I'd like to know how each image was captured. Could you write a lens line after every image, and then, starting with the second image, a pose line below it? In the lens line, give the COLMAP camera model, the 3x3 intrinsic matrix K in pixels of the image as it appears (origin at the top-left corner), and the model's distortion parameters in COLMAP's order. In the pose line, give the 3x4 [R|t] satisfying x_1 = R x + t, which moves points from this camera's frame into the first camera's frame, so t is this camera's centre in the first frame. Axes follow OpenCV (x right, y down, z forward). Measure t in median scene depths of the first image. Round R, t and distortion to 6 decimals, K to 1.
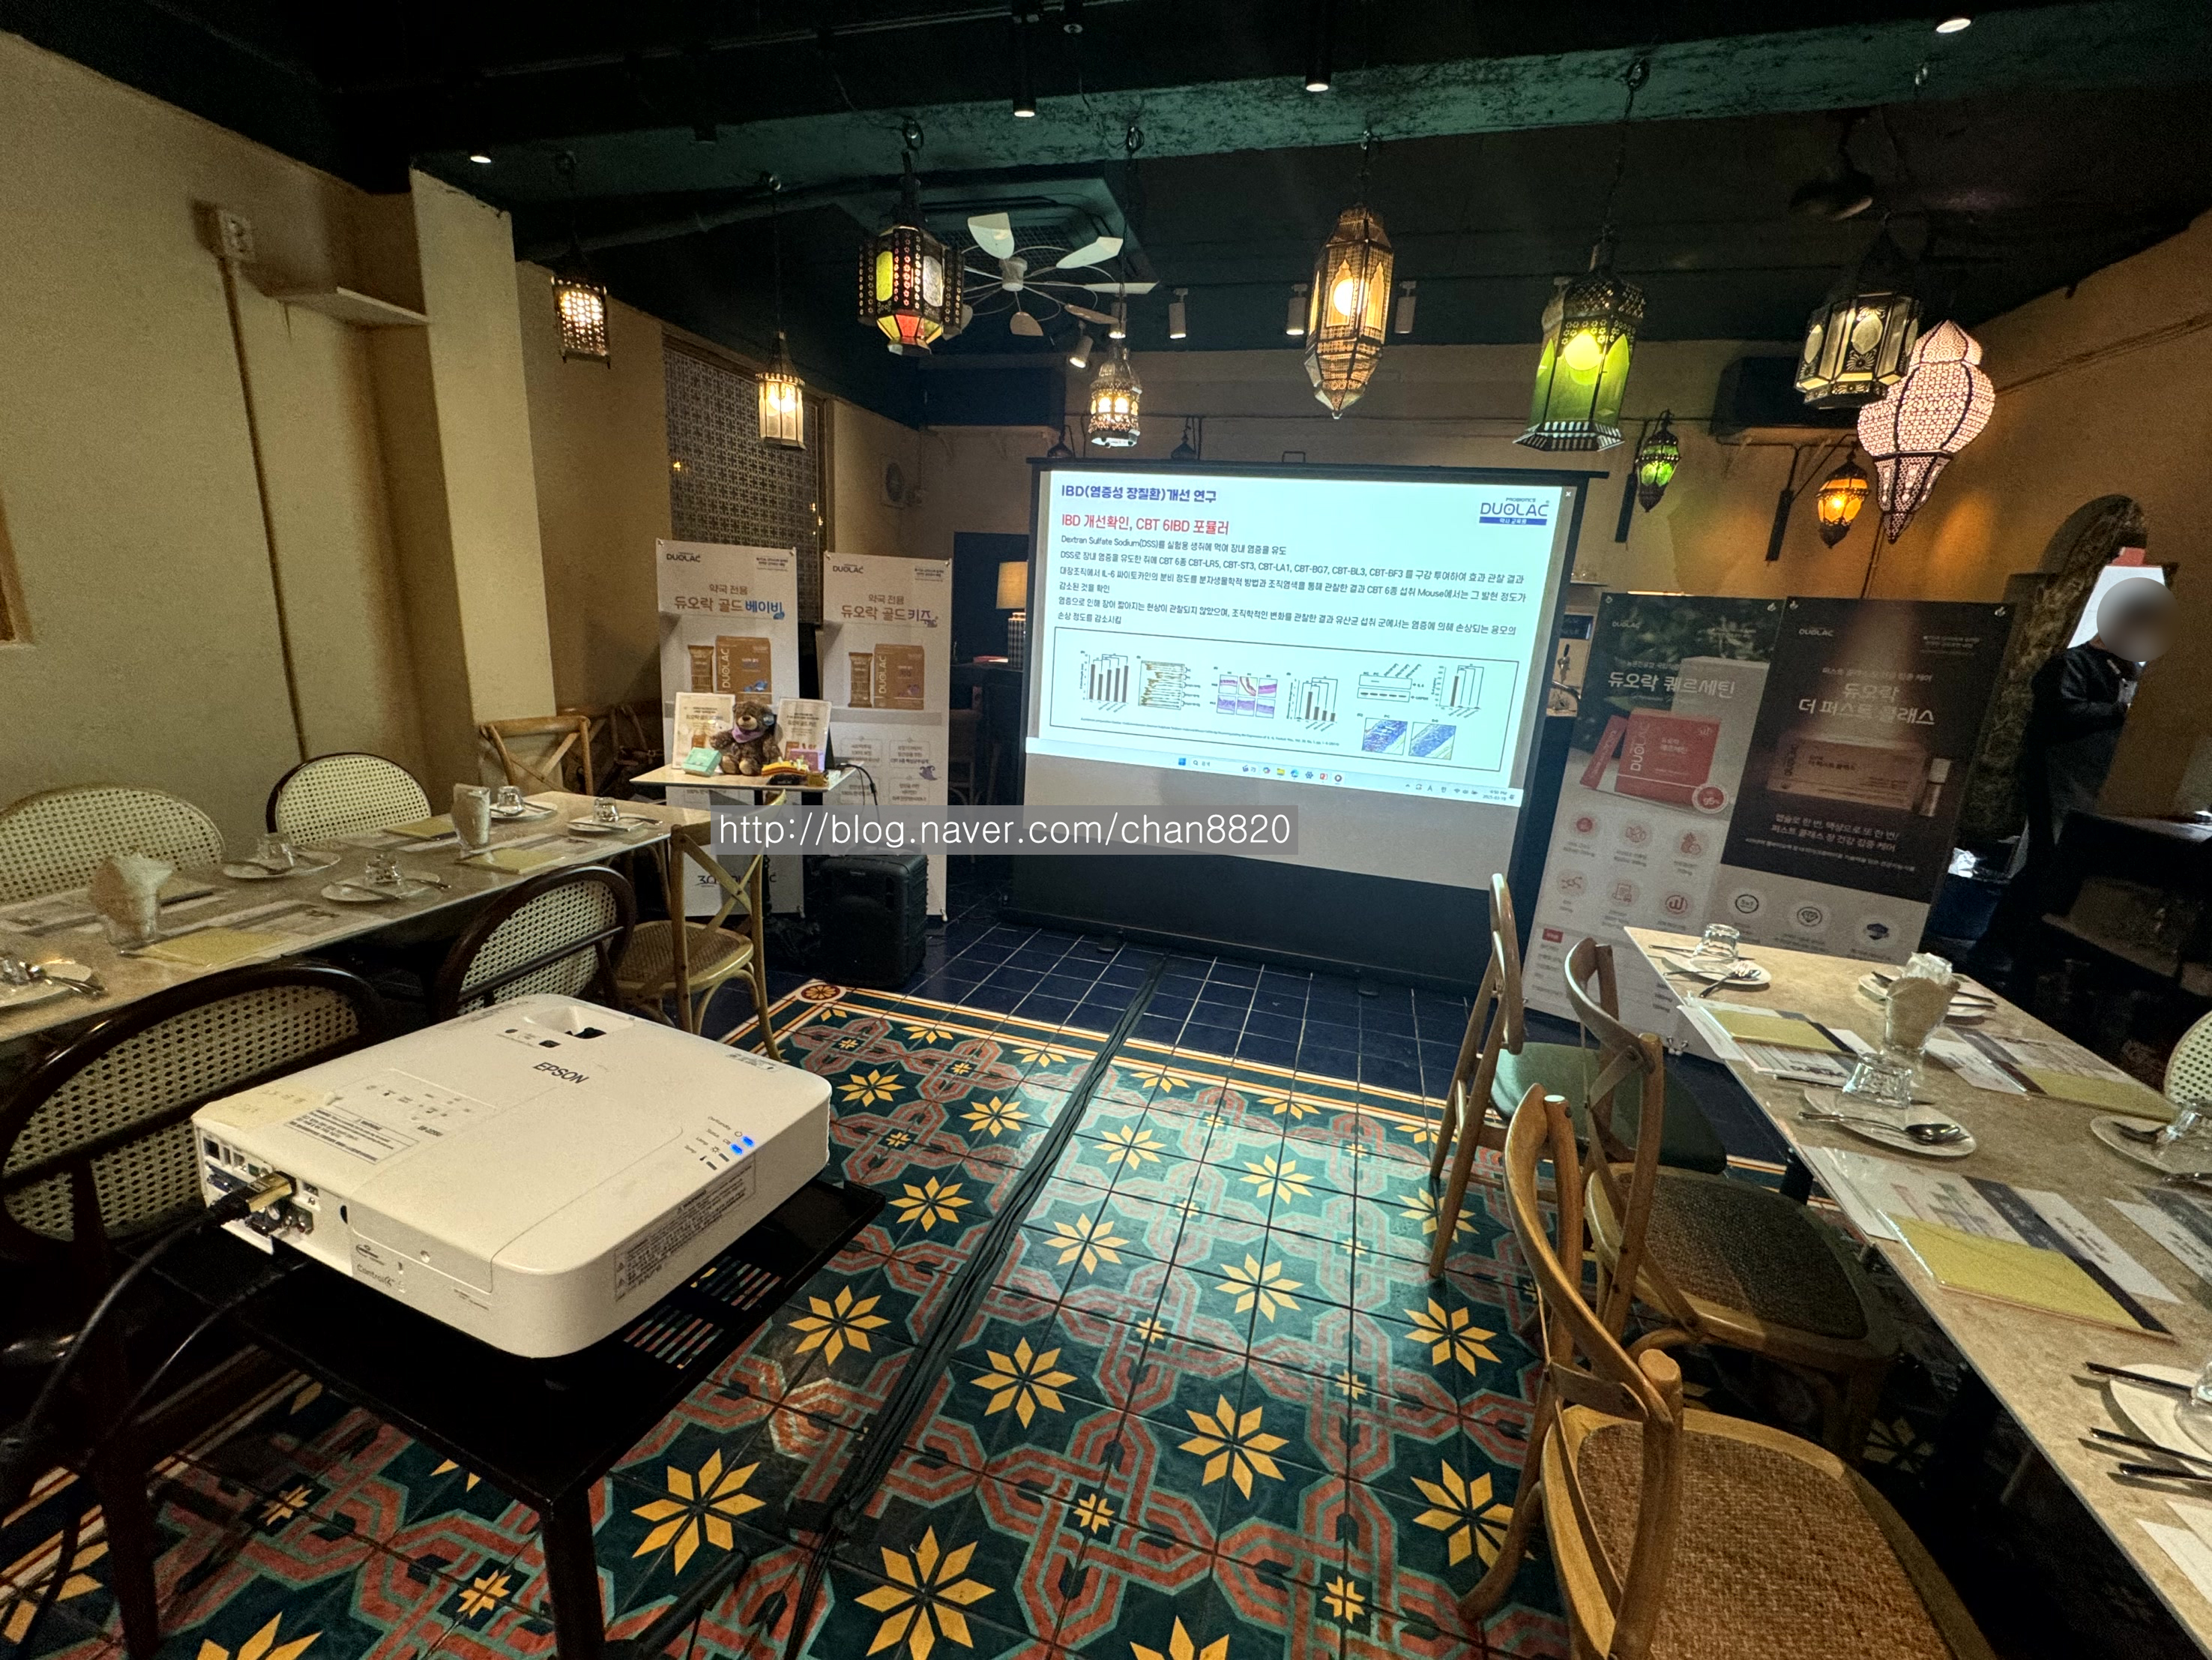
lens RADIAL K [[881.2, 0, 1110.6], [0, 881.2, 825.0], [0, 0, 1]] dist [0.000400, 0.000399]
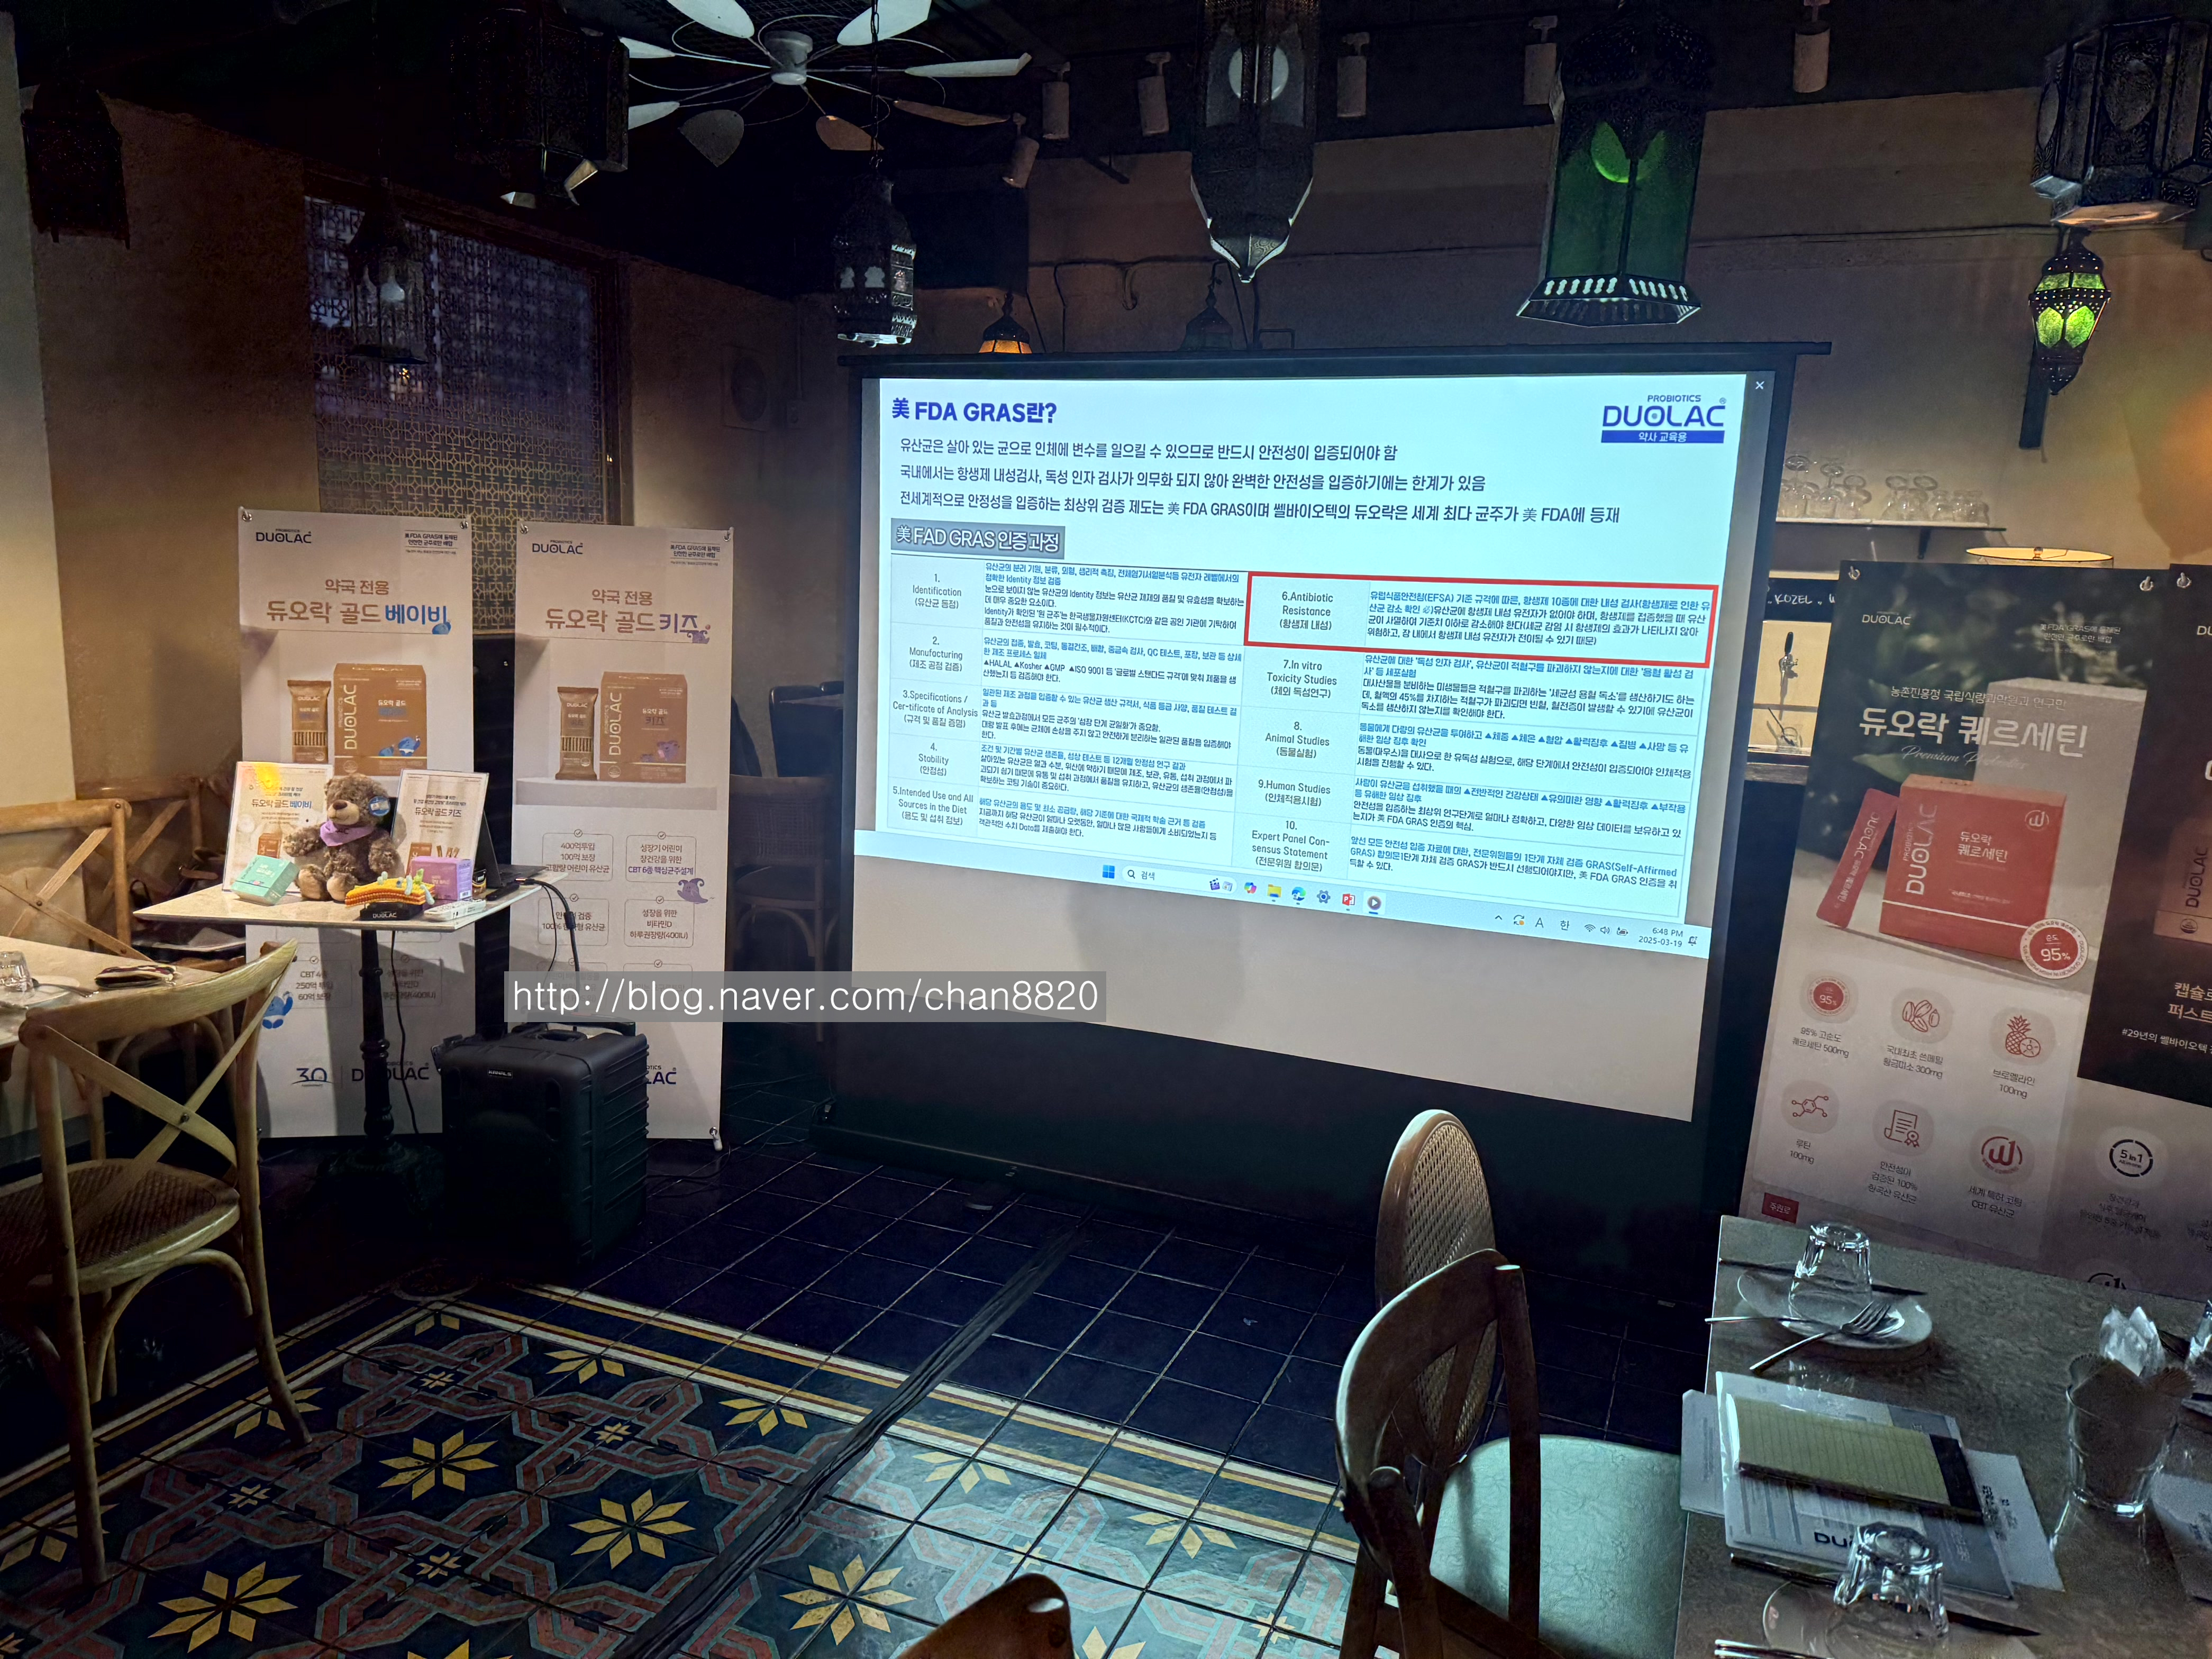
lens RADIAL K [[1555.2, 0, 1098.5], [0, 1555.2, 836.3], [0, 0, 1]] dist [0.025777, -0.015307]
pose [[0.993663, -0.005180, -0.112283, 0.210492], [-0.003073, 0.997312, -0.073206, -0.025233], [0.112360, 0.073087, 0.990976, 0.018383]]
